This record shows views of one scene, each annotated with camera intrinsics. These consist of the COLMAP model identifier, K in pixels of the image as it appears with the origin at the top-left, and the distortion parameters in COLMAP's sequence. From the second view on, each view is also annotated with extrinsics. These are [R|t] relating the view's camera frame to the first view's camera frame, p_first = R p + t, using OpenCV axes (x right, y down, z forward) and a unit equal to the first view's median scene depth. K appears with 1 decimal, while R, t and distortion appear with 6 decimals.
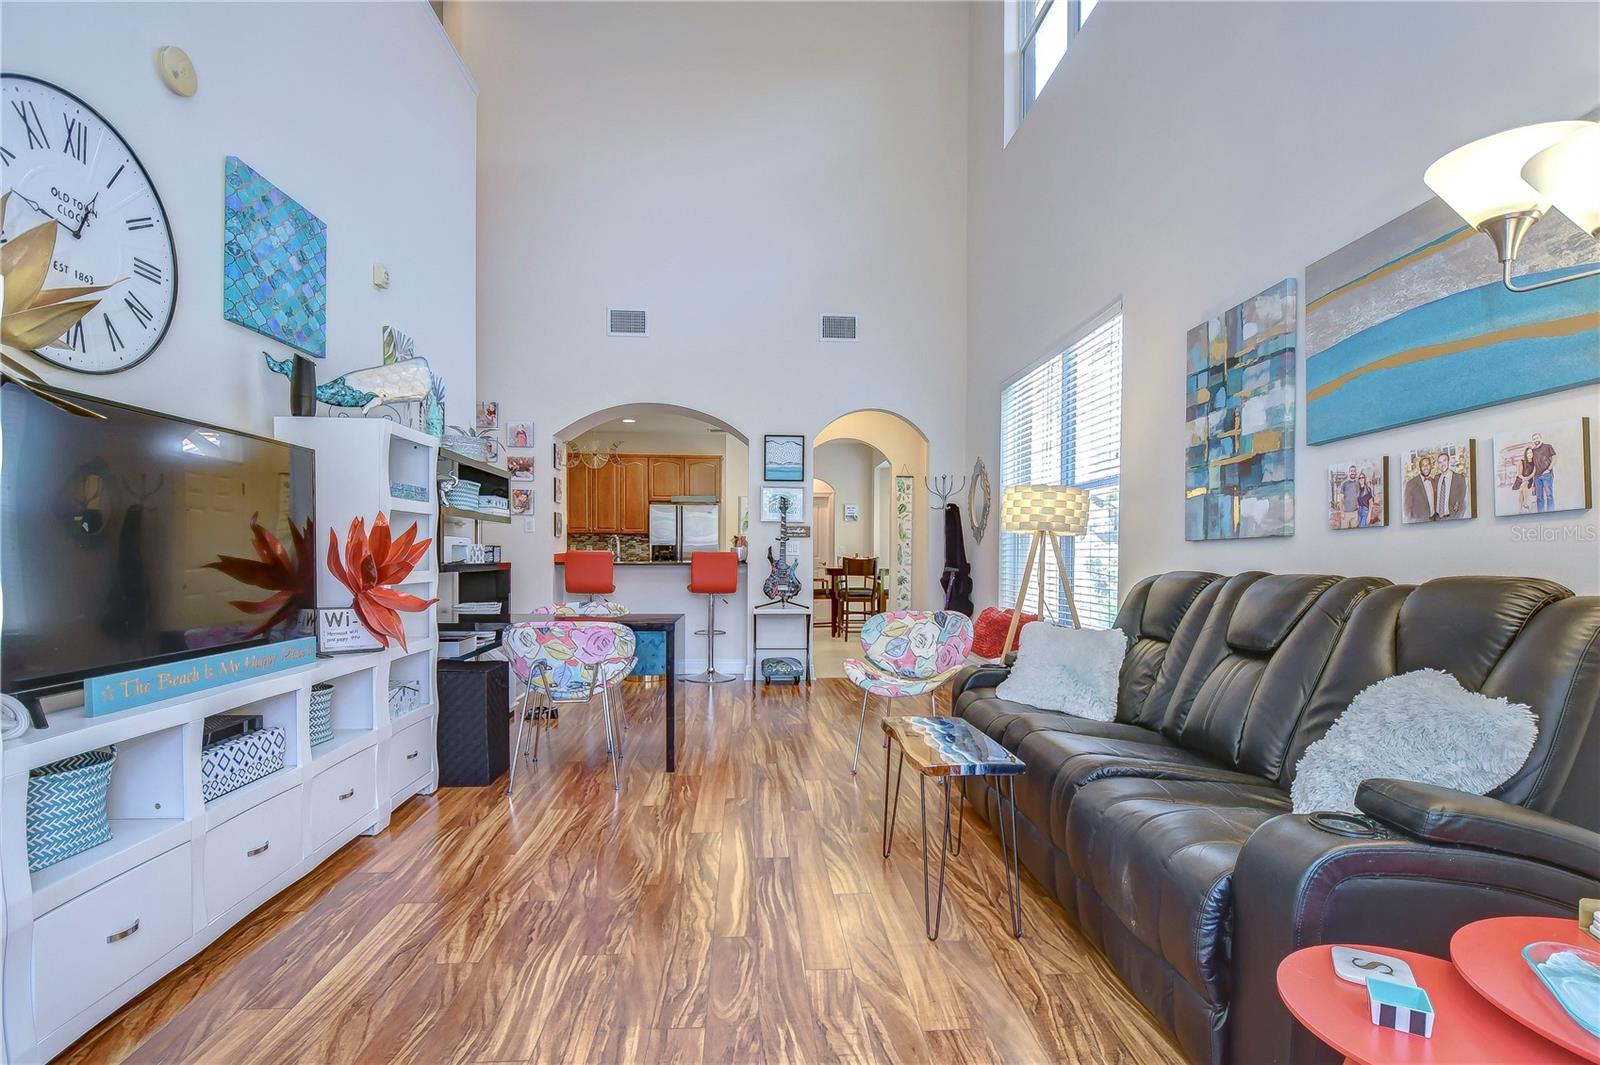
lens RADIAL K [[735.3, 0, 816.9], [0, 735.3, 546.5], [0, 0, 1]] dist [0.000840, -0.001148]
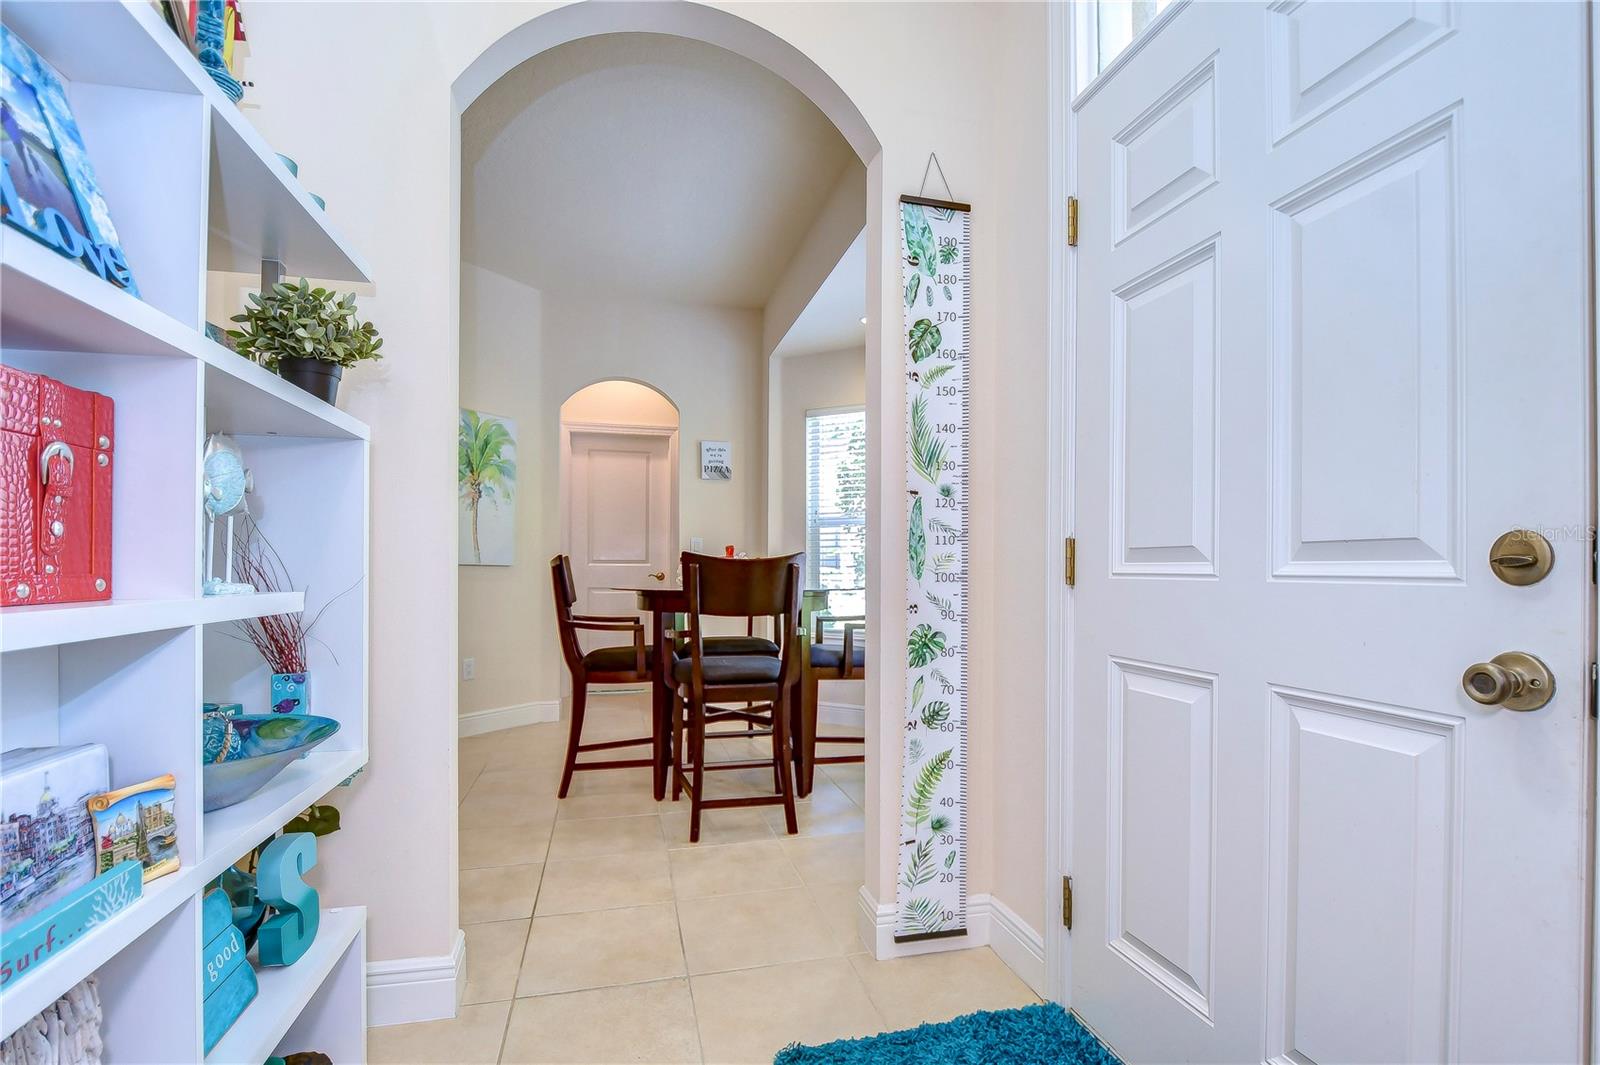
lens RADIAL K [[735.3, 0, 801.5], [0, 735.3, 546.5], [0, 0, 1]] dist [0.000840, -0.001148]
pose [[0.988270, -0.000557, 0.152715, 0.037212], [0.002932, 0.999878, -0.015329, 0.016568], [-0.152688, 0.015597, 0.988151, 0.700603]]
